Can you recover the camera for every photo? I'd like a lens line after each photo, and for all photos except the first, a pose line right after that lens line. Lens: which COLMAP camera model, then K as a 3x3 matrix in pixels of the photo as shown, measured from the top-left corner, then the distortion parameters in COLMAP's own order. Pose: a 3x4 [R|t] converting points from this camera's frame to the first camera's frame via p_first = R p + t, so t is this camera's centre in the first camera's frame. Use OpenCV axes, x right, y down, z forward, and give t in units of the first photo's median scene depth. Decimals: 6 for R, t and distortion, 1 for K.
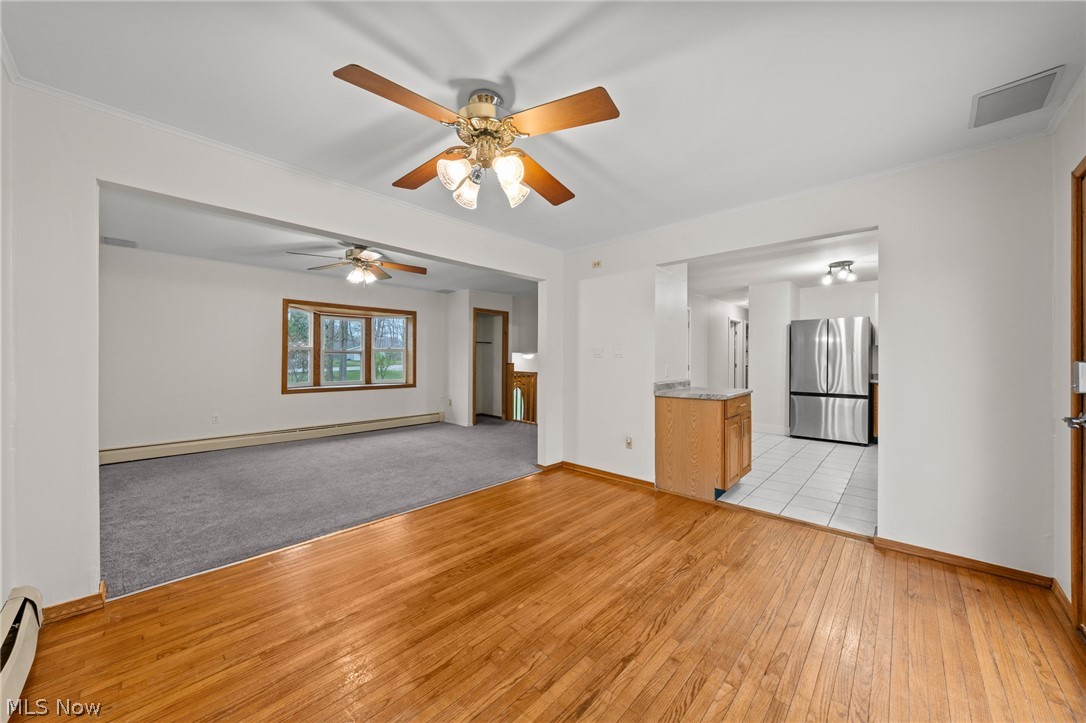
lens RADIAL K [[387.1, 0, 543.0], [0, 387.1, 361.5], [0, 0, 1]] dist [0.000289, 0.000064]
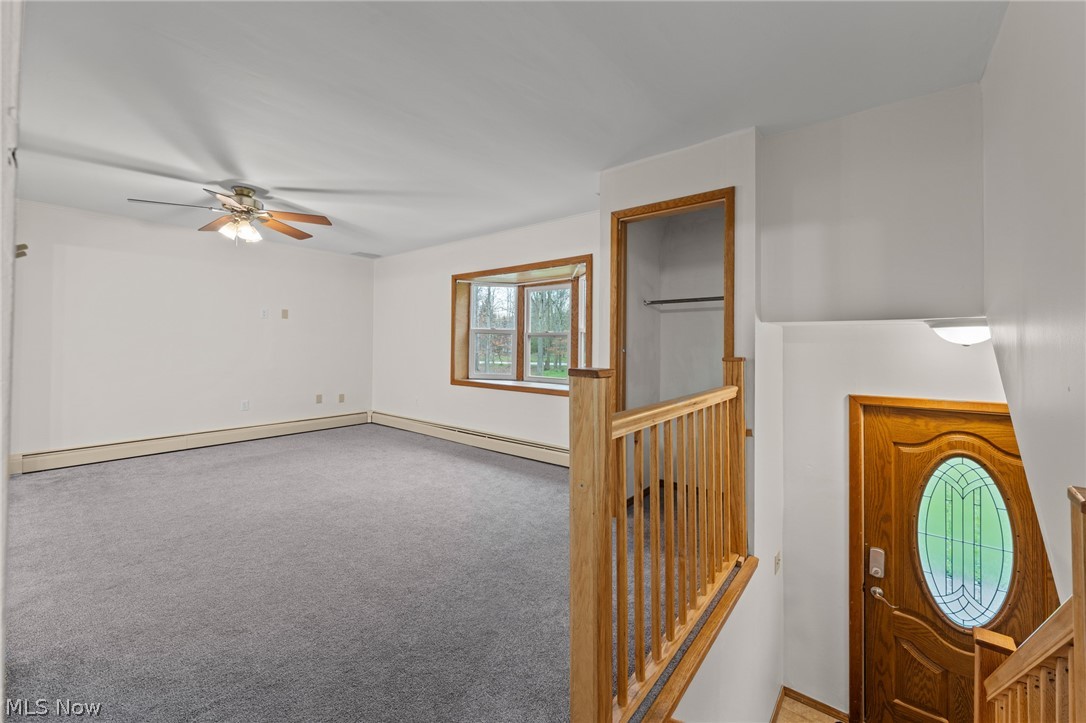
lens RADIAL K [[430.7, 0, 541.6], [0, 430.7, 338.9], [0, 0, 1]] dist [0.000172, 0.000011]
pose [[0.074528, -0.017932, -0.997058, 0.267689], [-0.015988, 0.999688, -0.019175, -0.002297], [0.997091, 0.017370, 0.074218, 0.977936]]
